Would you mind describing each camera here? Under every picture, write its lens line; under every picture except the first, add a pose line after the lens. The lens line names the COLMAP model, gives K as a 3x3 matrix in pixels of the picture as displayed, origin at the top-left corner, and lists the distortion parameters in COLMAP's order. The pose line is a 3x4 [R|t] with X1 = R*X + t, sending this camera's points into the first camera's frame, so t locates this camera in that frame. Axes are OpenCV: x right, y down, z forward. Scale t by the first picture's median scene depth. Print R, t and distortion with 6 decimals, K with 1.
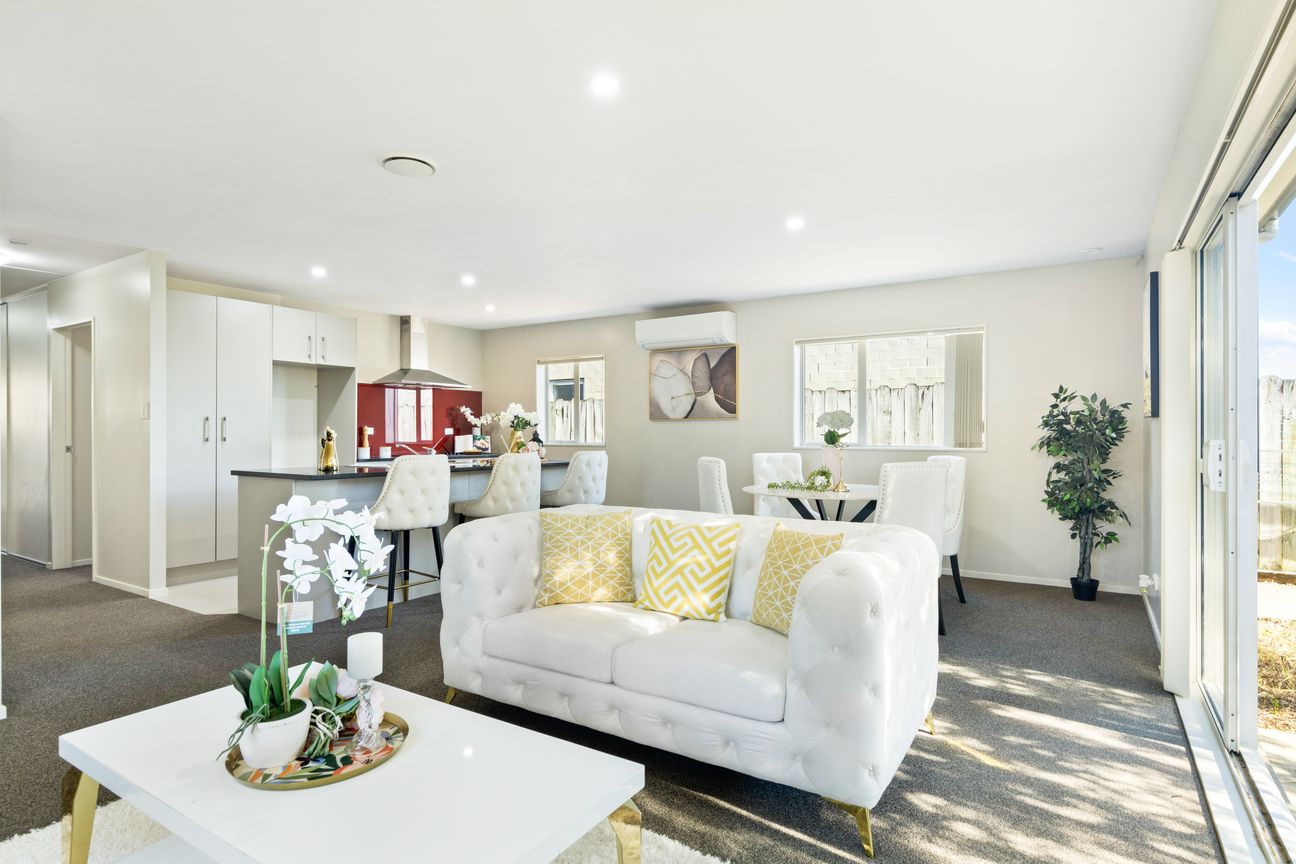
lens RADIAL K [[667.8, 0, 656.5], [0, 667.8, 431.1], [0, 0, 1]] dist [-0.000217, 0.000162]
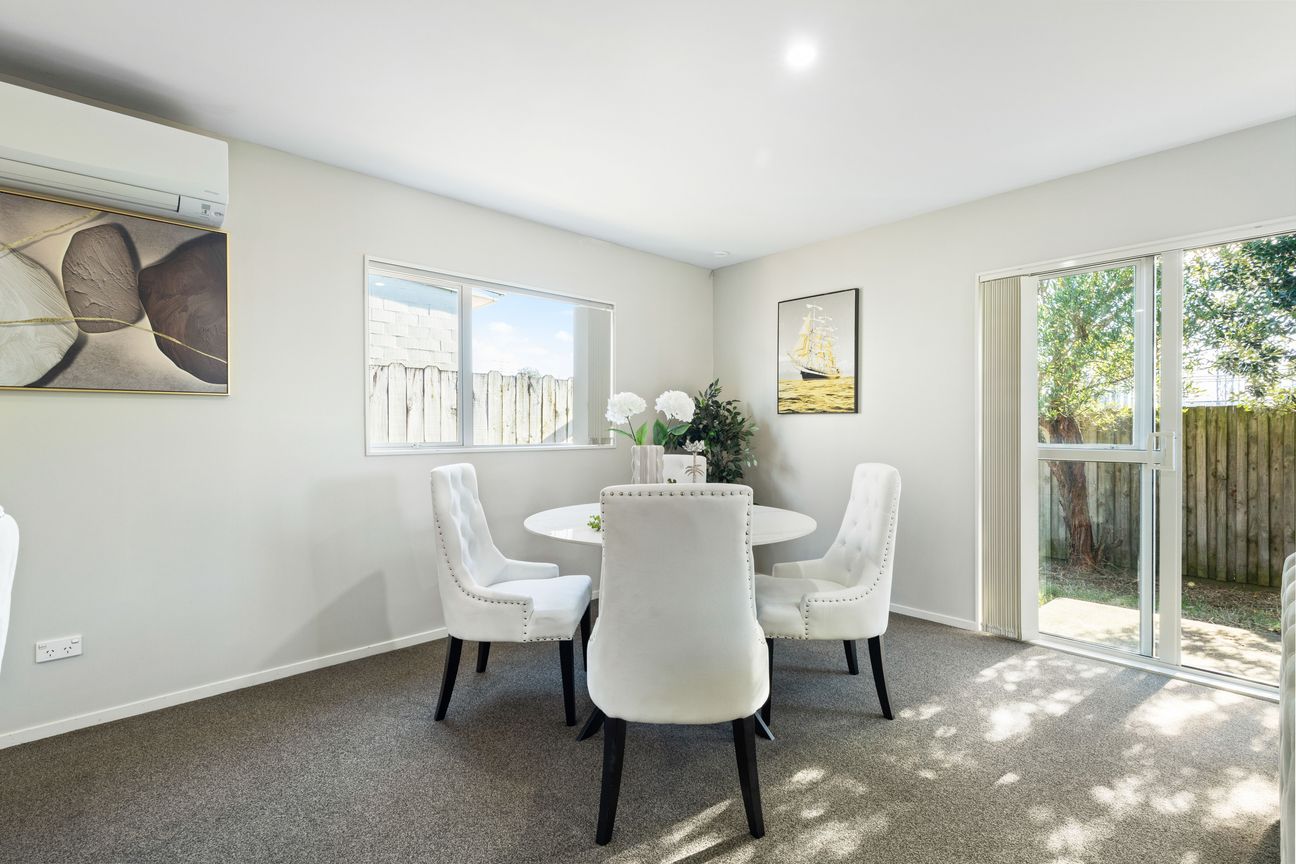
lens RADIAL K [[578.7, 0, 635.0], [0, 578.7, 425.9], [0, 0, 1]] dist [0.006049, 0.000198]
pose [[0.255602, 0.001336, 0.966781, -0.183394], [-0.000219, 0.999999, -0.001324, 0.002314], [-0.966782, 0.000127, 0.255602, 0.621099]]
